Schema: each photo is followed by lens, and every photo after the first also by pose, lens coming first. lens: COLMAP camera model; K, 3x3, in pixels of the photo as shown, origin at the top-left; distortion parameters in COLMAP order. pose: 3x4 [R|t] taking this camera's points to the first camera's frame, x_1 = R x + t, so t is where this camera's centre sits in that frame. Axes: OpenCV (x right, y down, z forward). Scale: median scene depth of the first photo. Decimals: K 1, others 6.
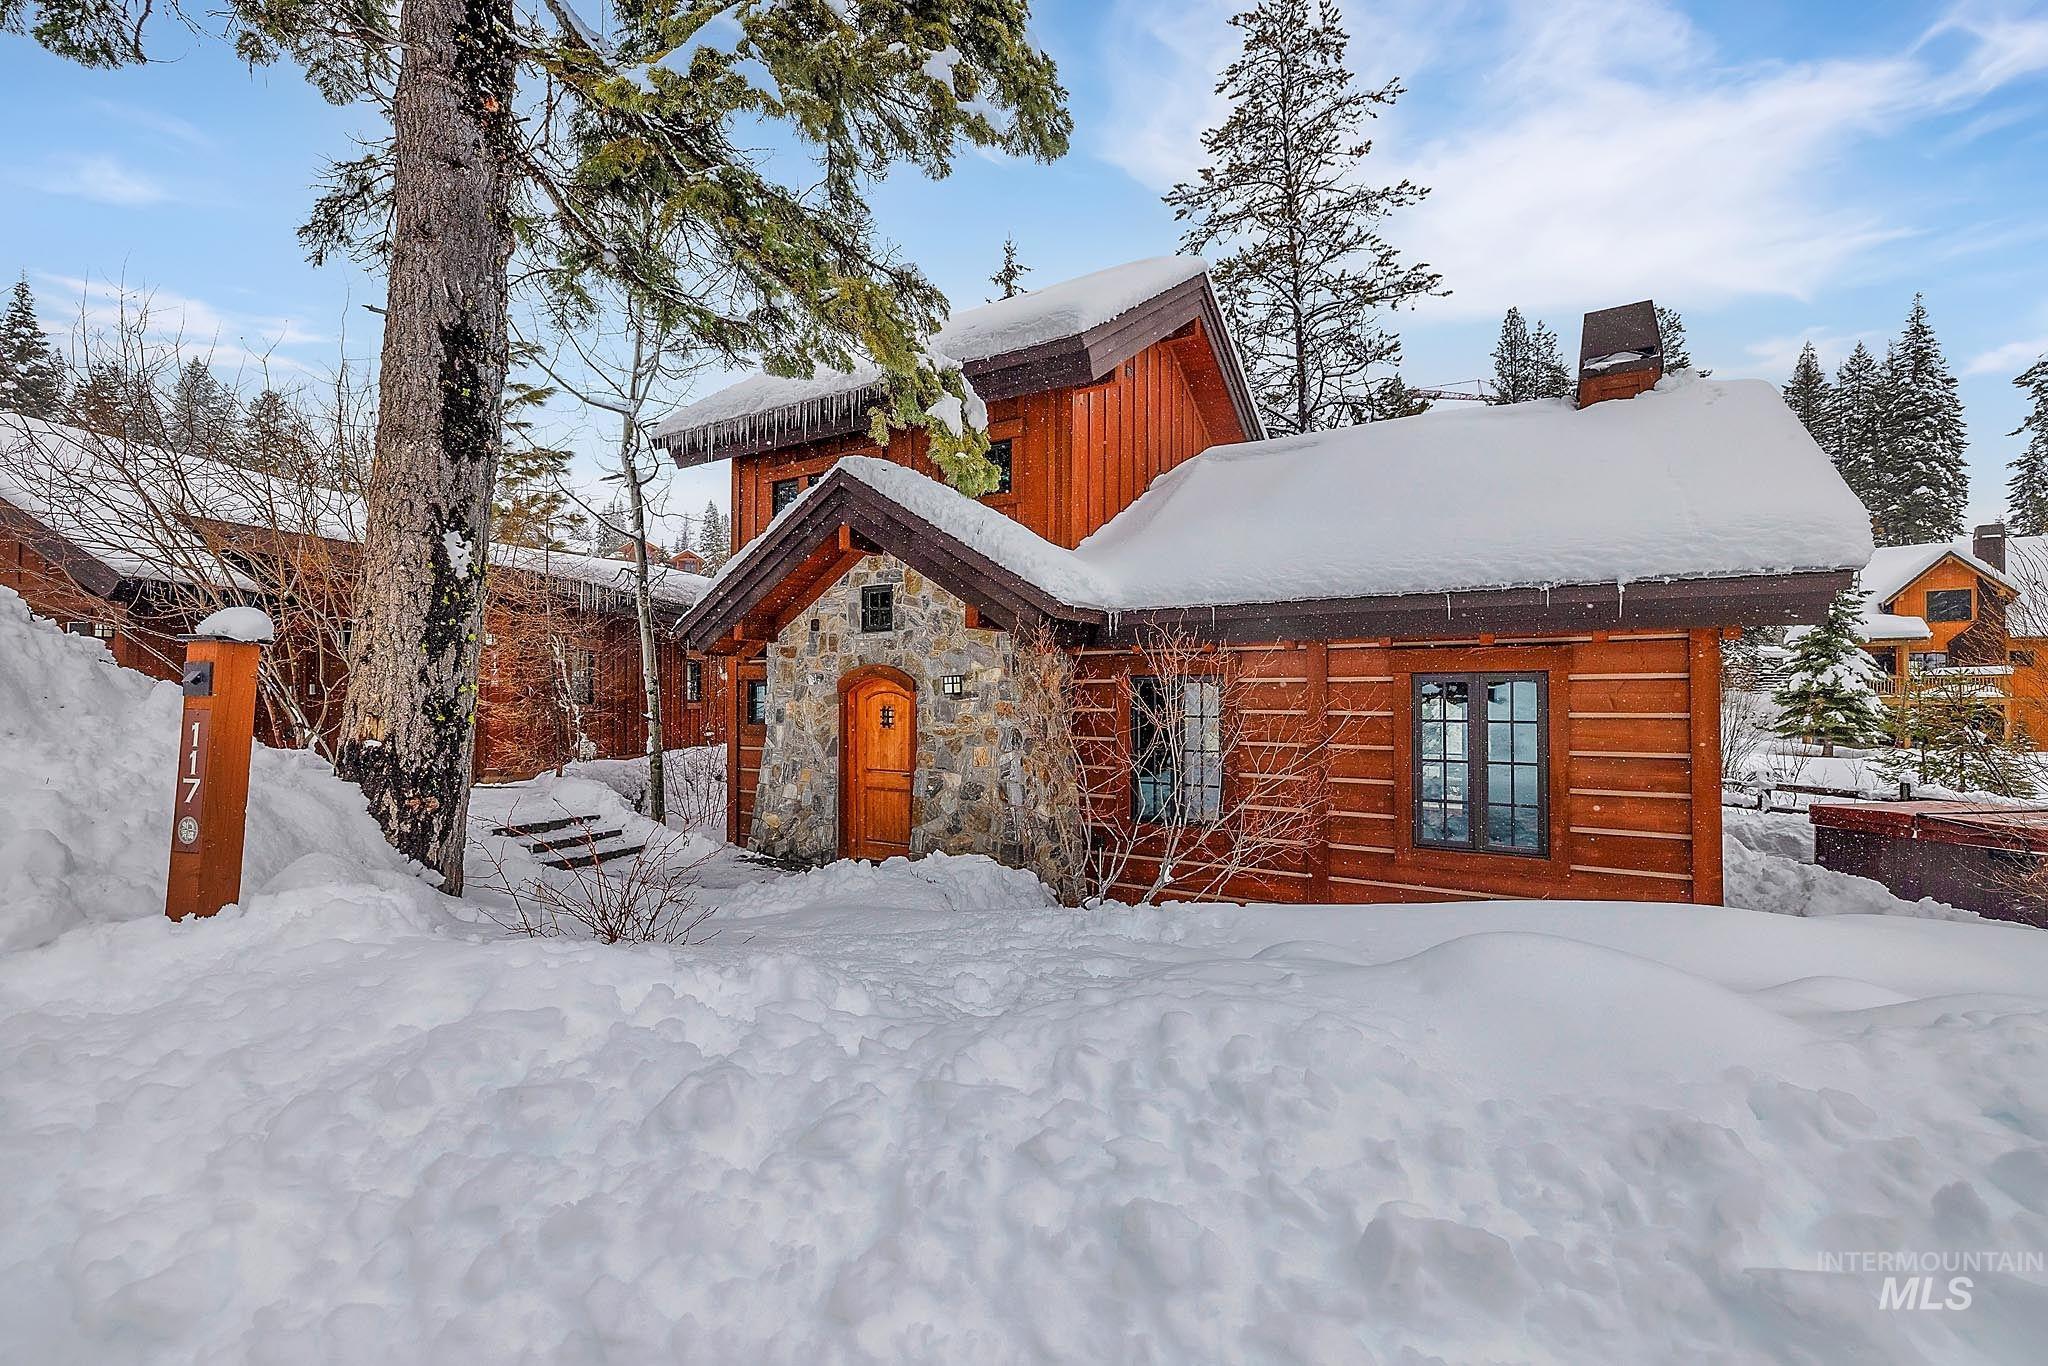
lens RADIAL K [[848.4, 0, 1024.0], [0, 848.4, 683.0], [0, 0, 1]] dist [0.000970, 0.000030]
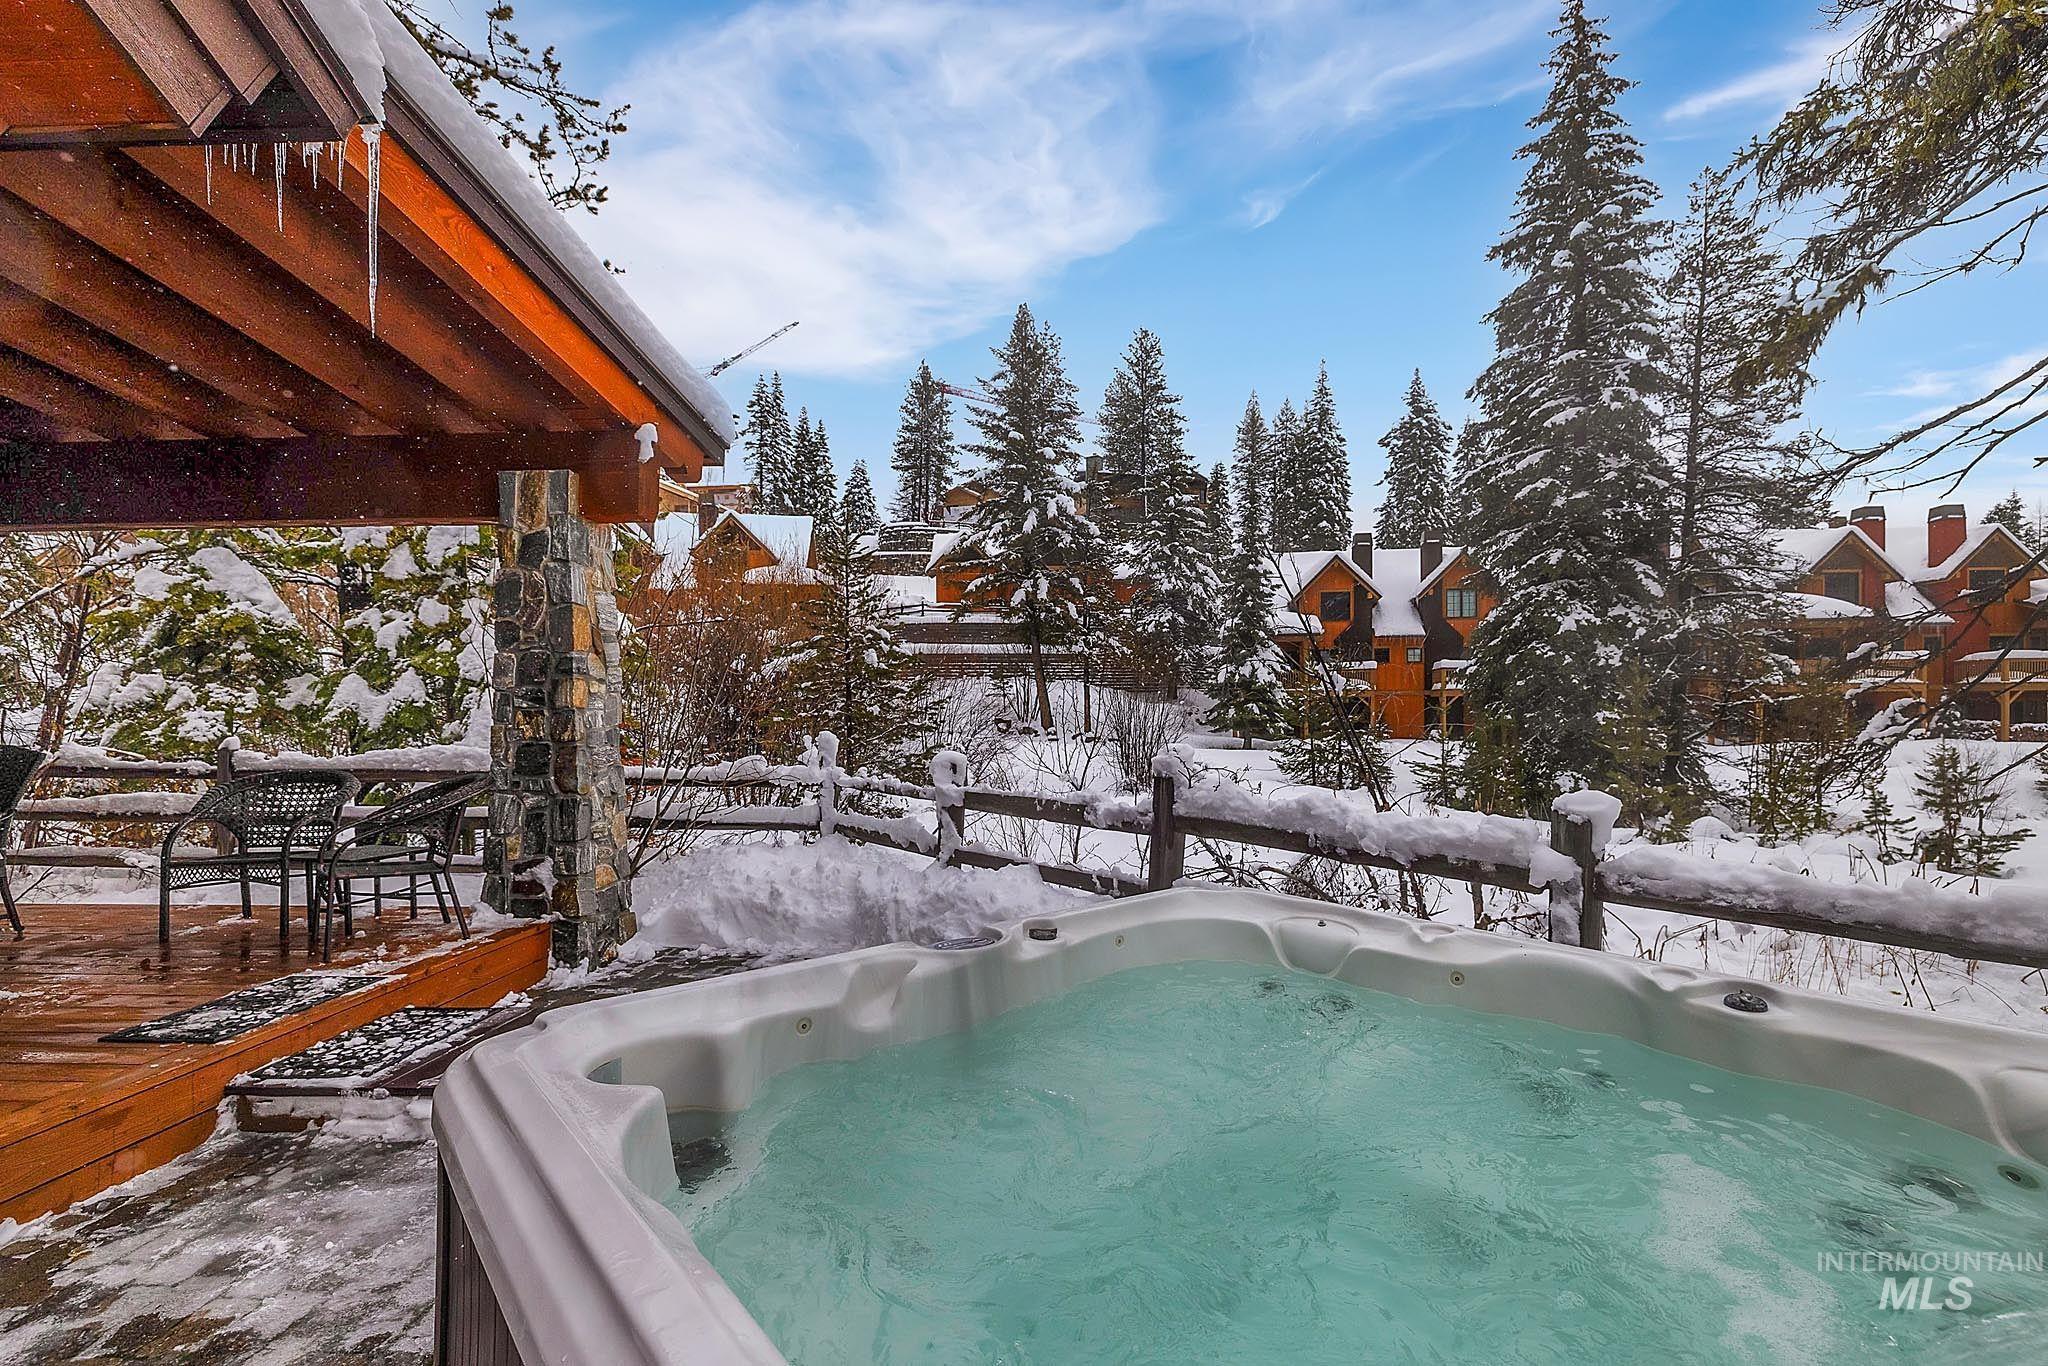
lens RADIAL K [[922.1, 0, 1025.6], [0, 922.1, 714.0], [0, 0, 1]] dist [0.001564, 0.000227]
pose [[0.878360, -0.011877, 0.477852, 0.185980], [0.001053, 0.999737, 0.022913, 0.019292], [-0.477998, -0.019623, 0.878142, 0.160305]]
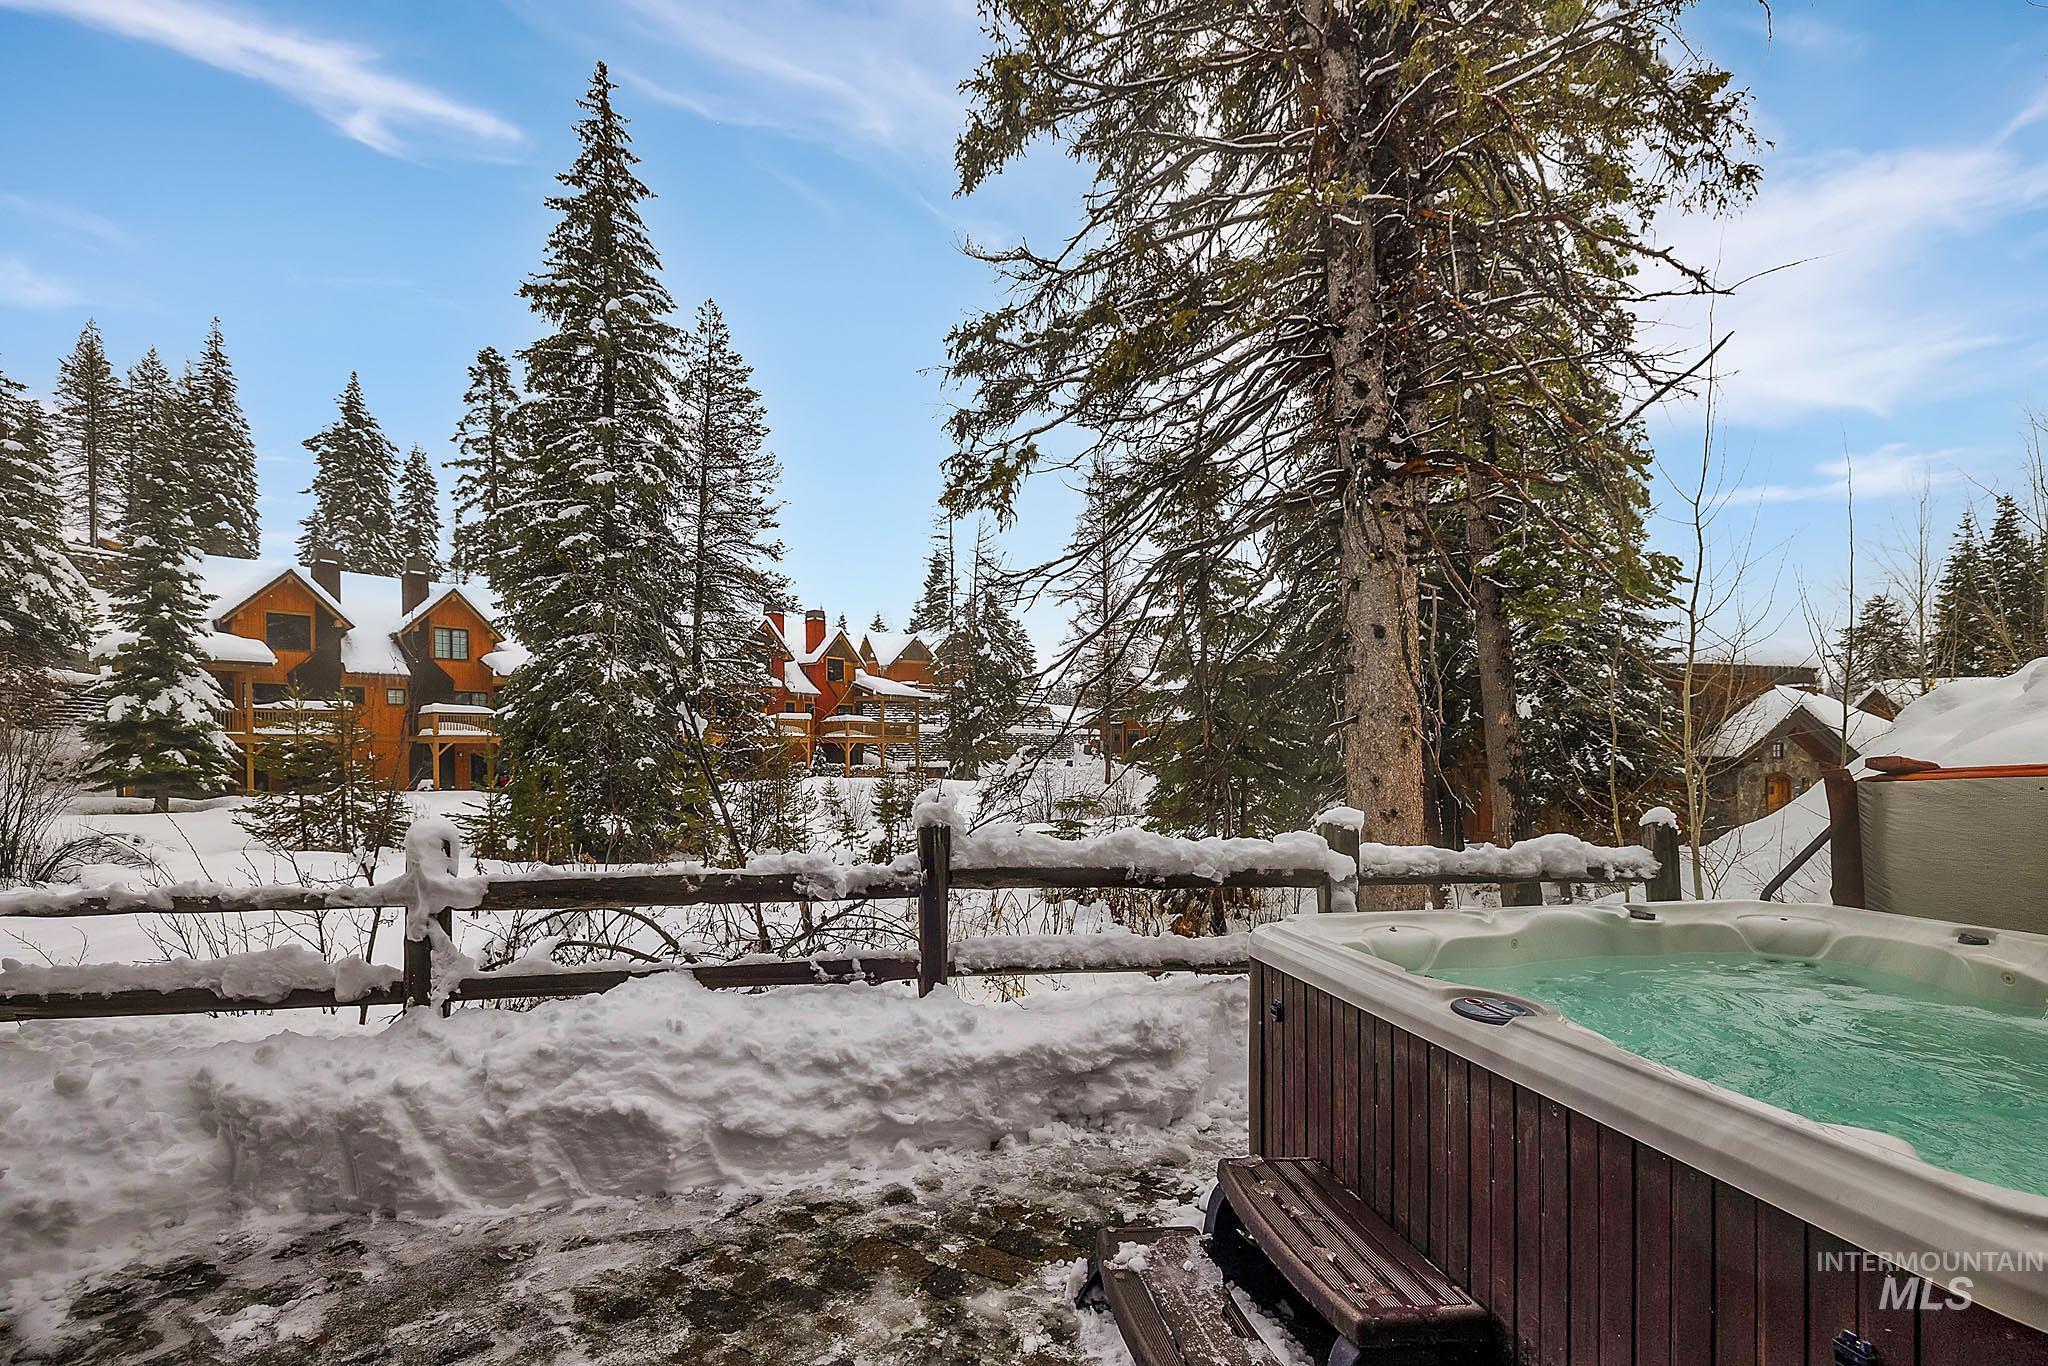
lens RADIAL K [[908.1, 0, 1022.3], [0, 908.1, 763.4], [0, 0, 1]] dist [0.000818, 0.000308]
pose [[0.024130, -0.018735, 0.999533, 0.165358], [-0.010515, 0.999764, 0.018993, 0.020511], [-0.999654, -0.010968, 0.023927, 0.220482]]
